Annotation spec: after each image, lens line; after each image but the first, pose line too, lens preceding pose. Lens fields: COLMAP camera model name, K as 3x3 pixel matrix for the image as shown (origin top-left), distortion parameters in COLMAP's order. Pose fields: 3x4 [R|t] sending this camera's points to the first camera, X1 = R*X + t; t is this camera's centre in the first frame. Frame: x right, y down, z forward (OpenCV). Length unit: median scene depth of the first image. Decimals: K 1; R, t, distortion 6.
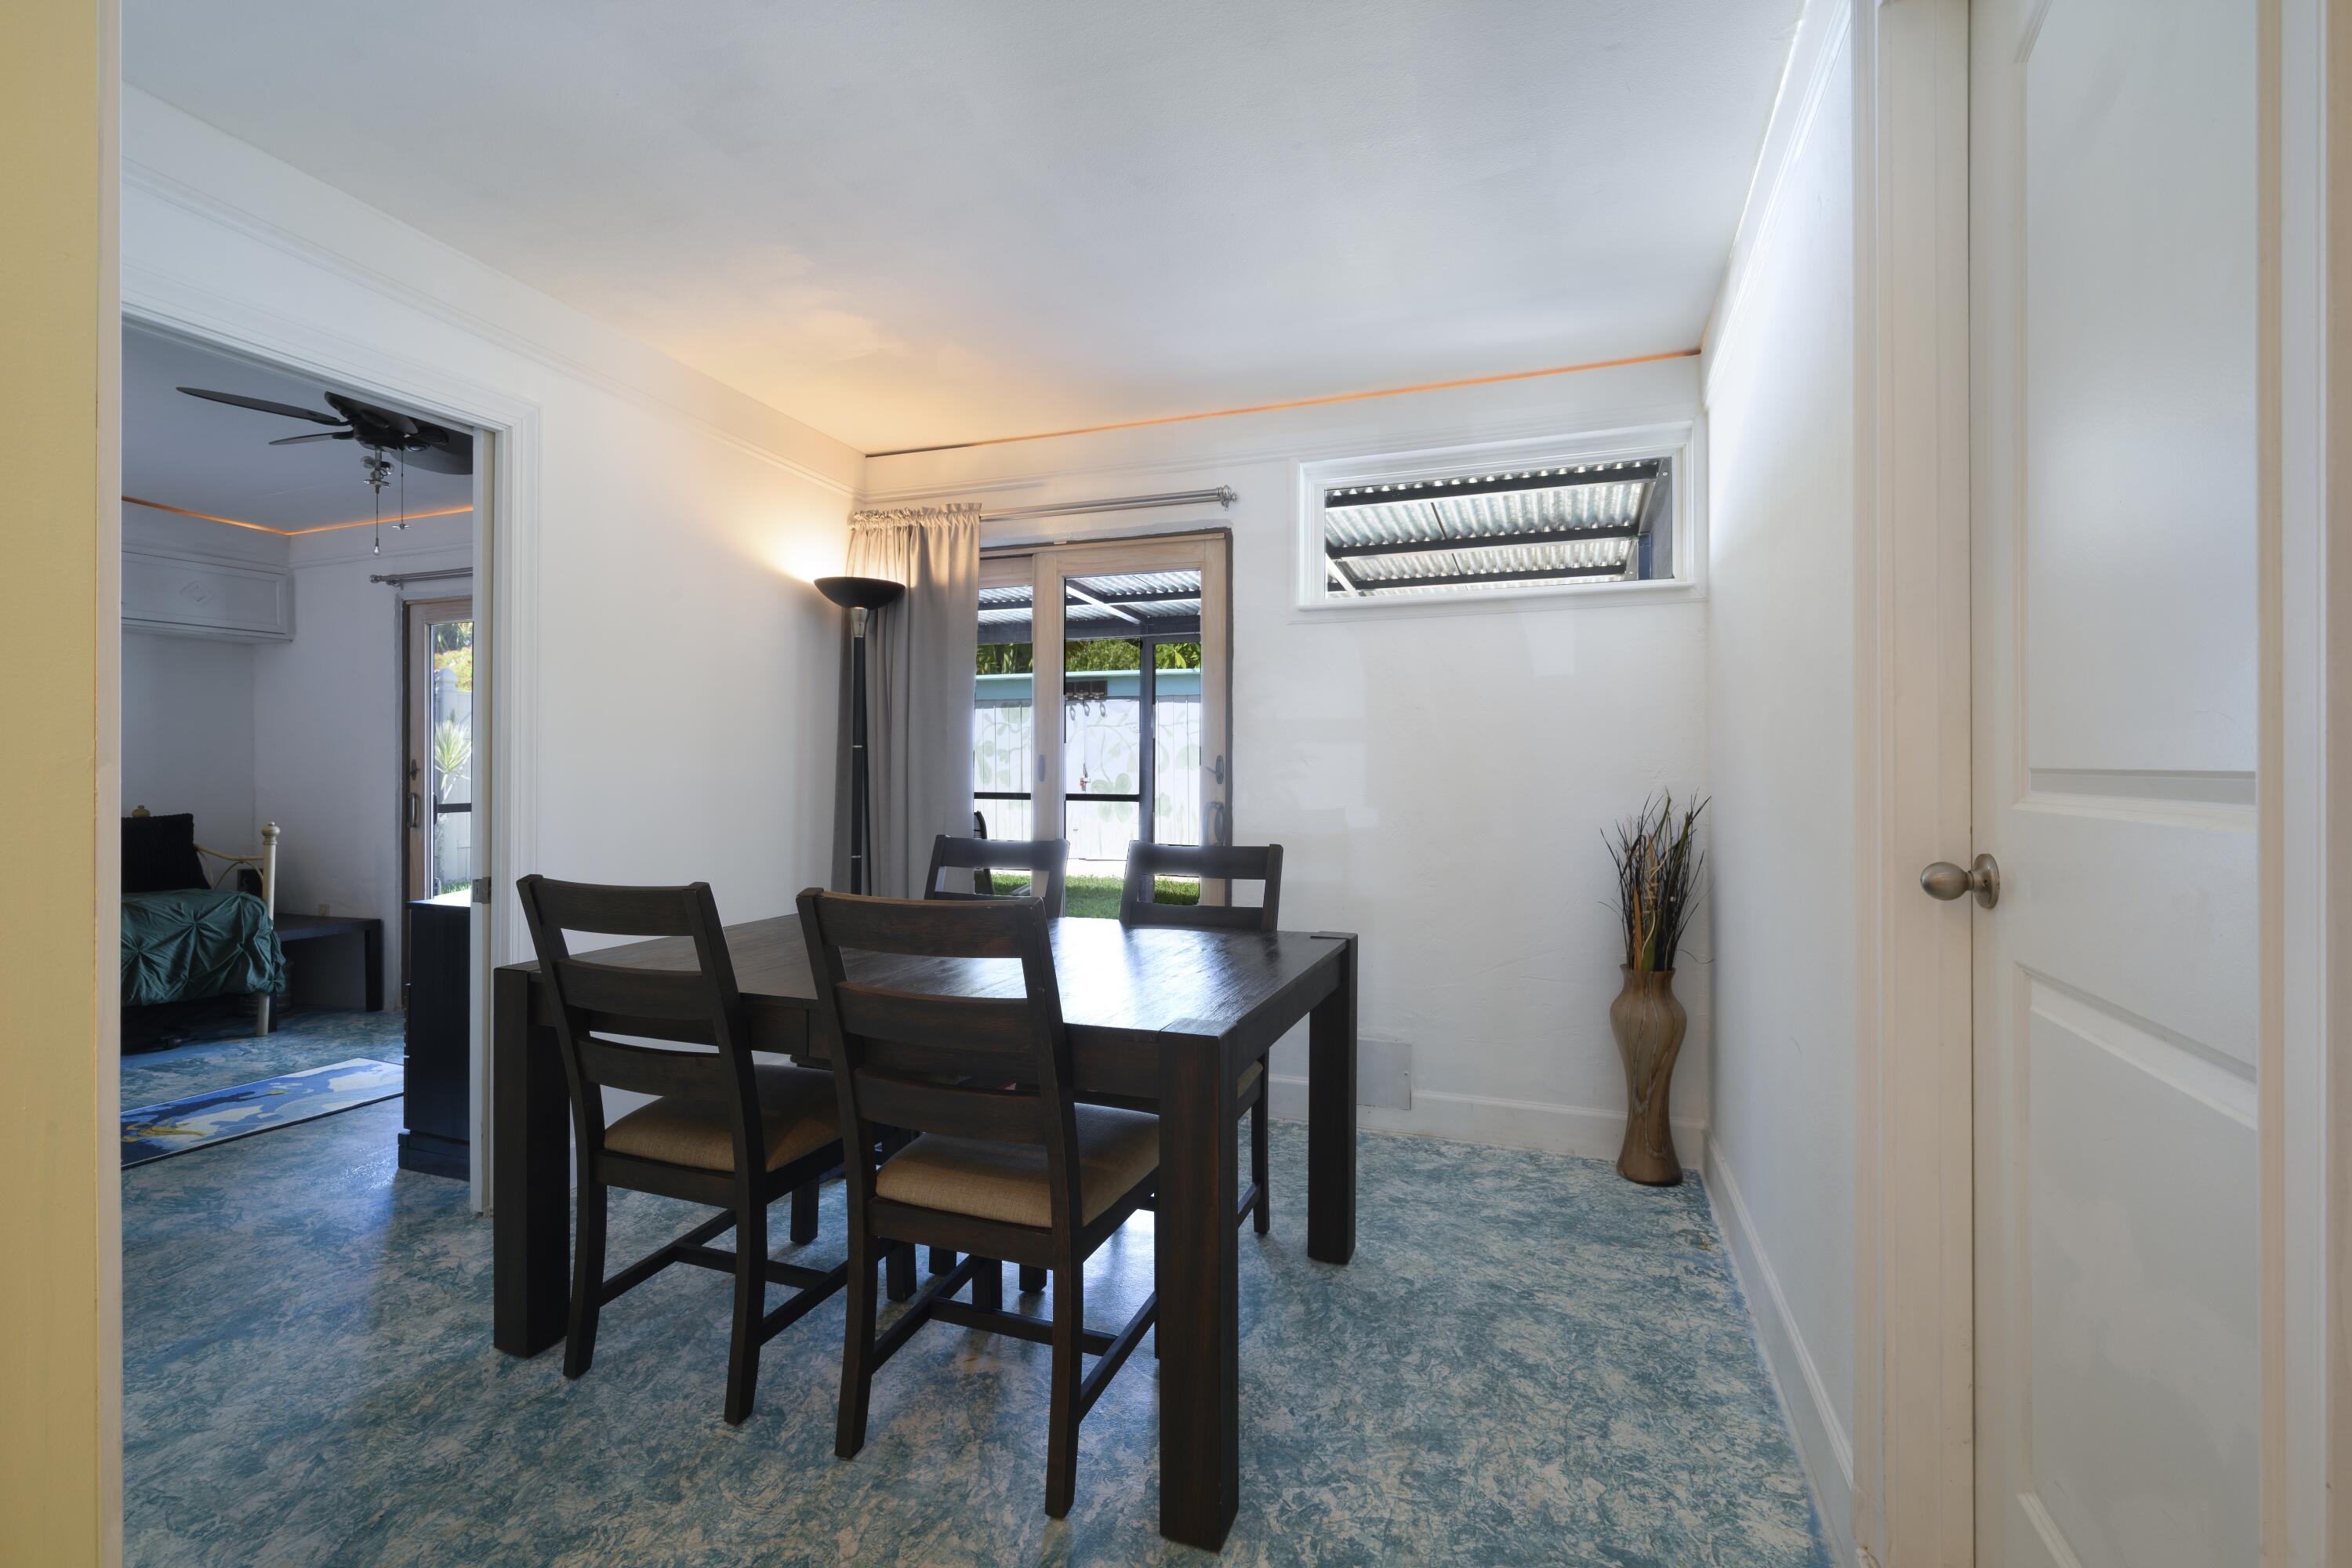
lens RADIAL K [[1039.1, 0, 1176.0], [0, 1039.1, 784.0], [0, 0, 1]] dist [0.015449, 0.000001]
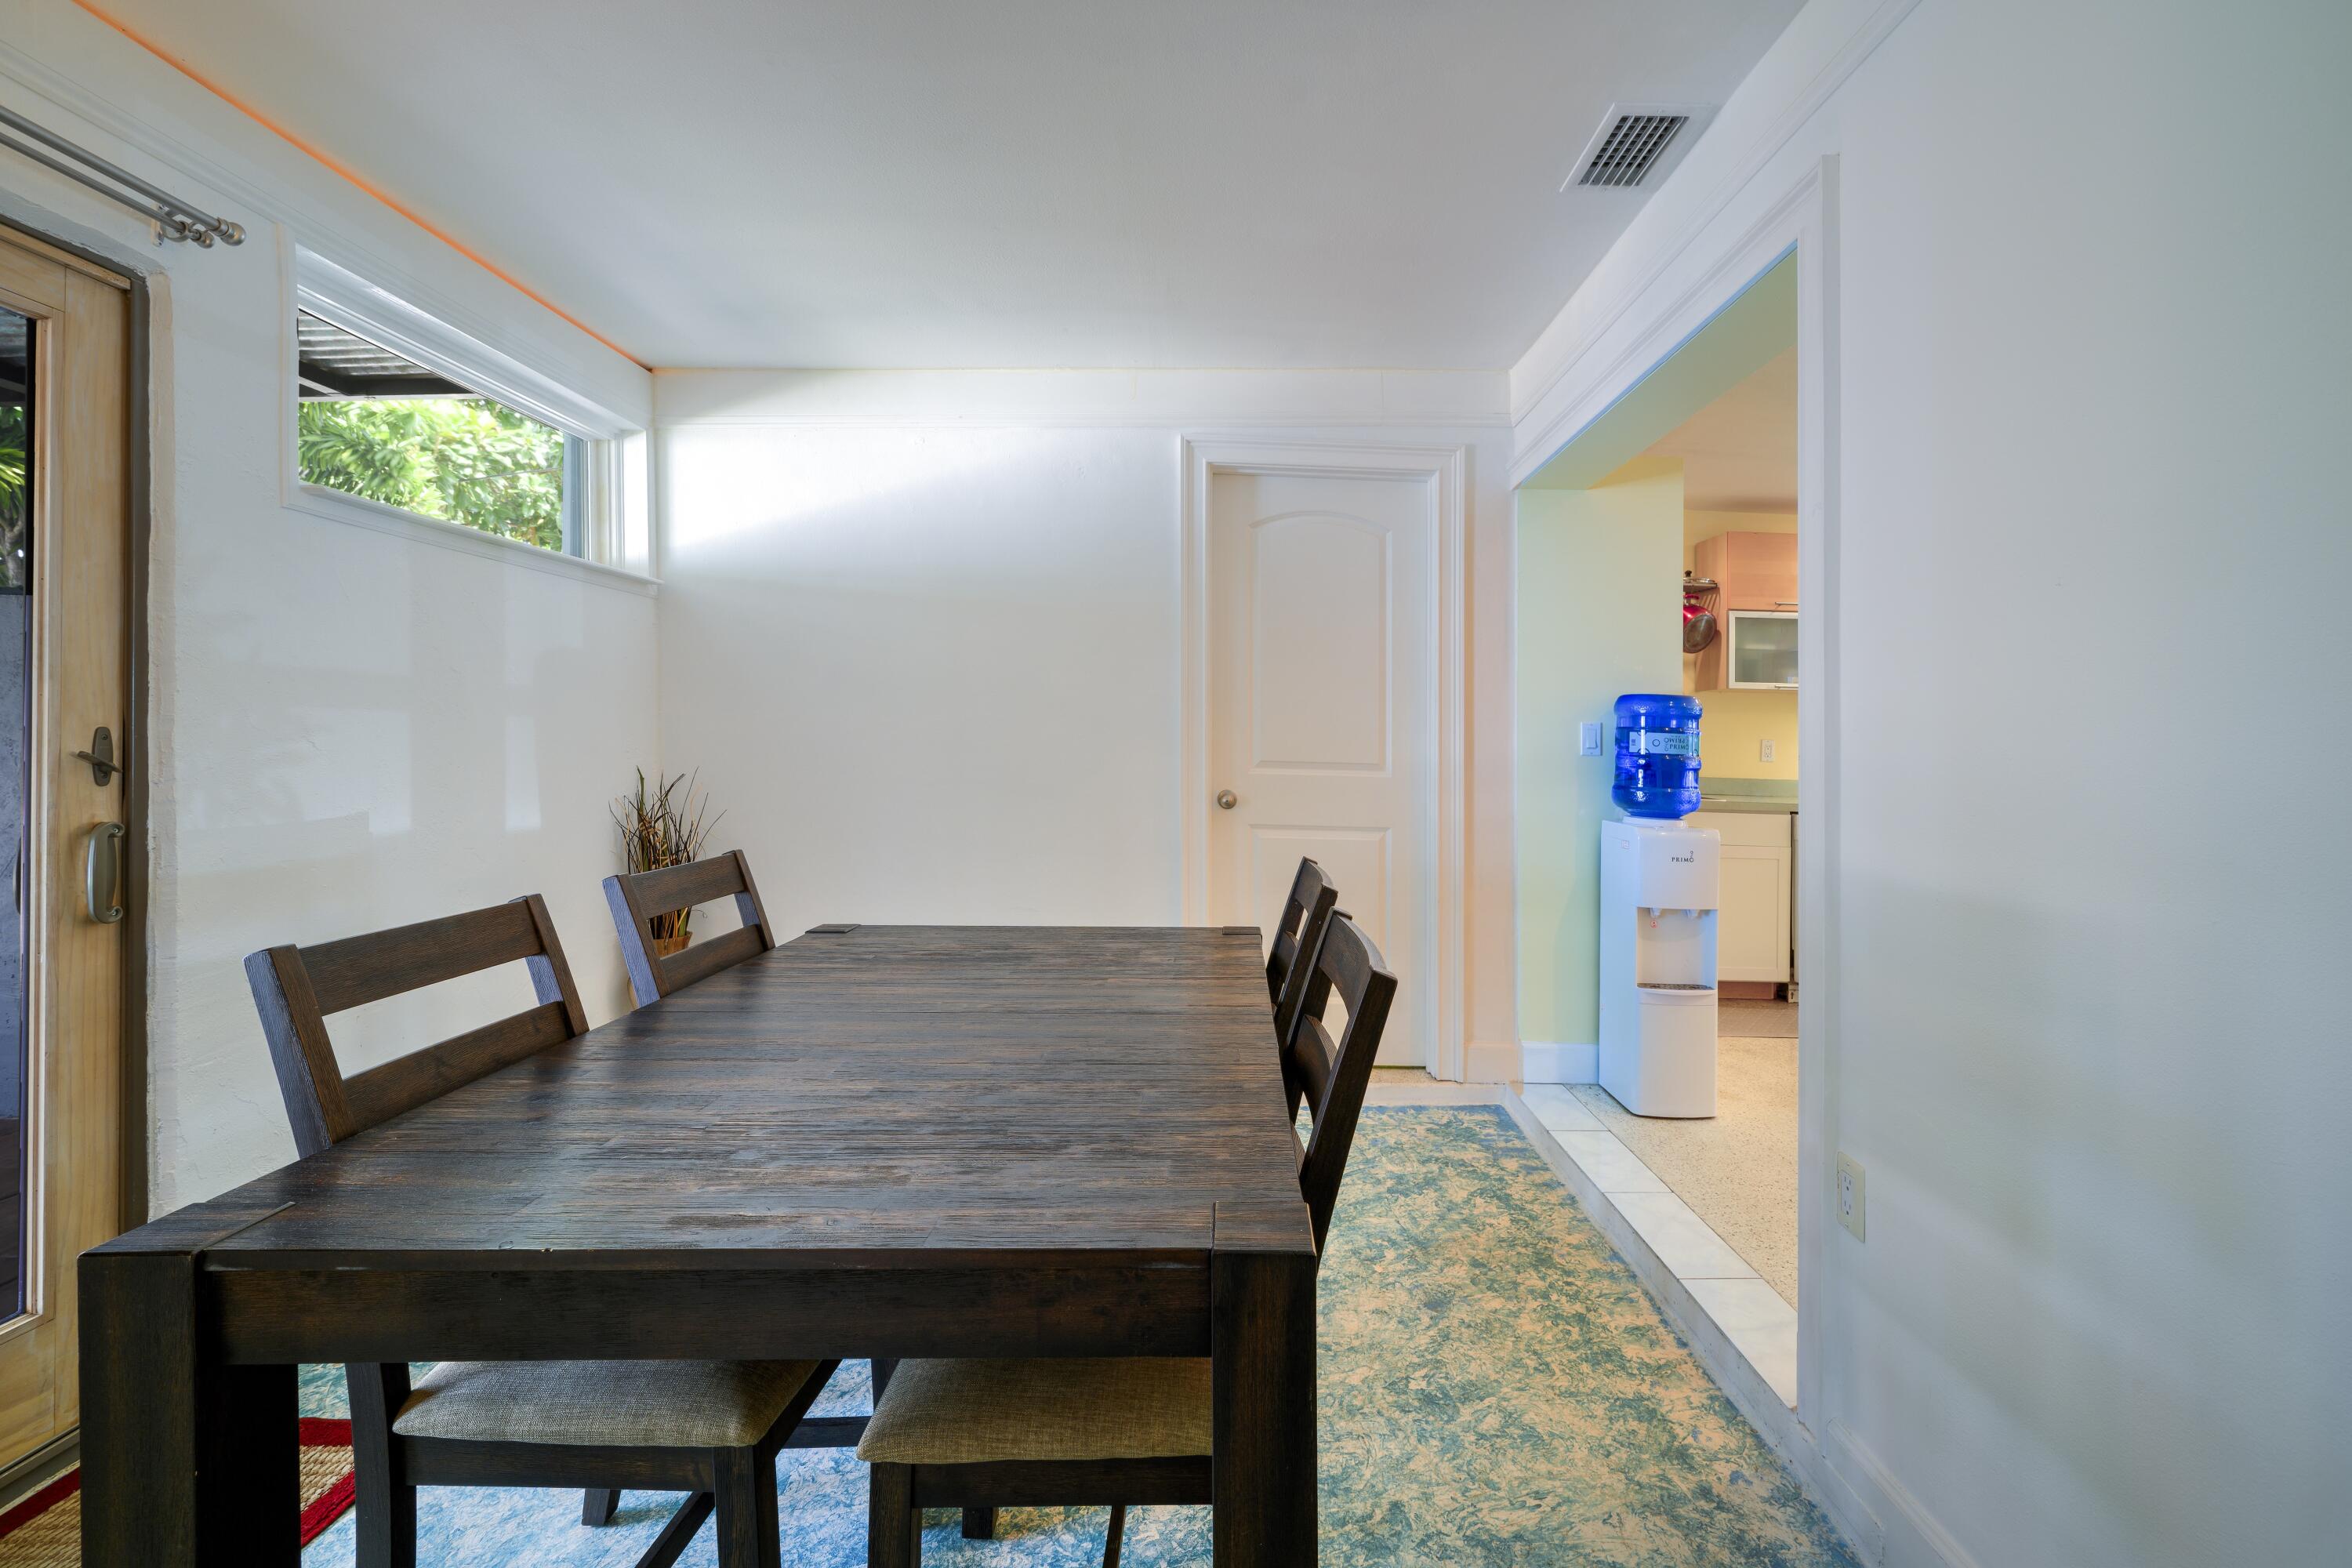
lens RADIAL K [[1121.3, 0, 1159.4], [0, 1121.3, 738.2], [0, 0, 1]] dist [-0.000507, 0.000128]
pose [[-0.374359, -0.005786, 0.927266, -1.437253], [-0.006035, 0.999975, 0.003803, -0.063017], [-0.927264, -0.004172, -0.374385, 1.678143]]
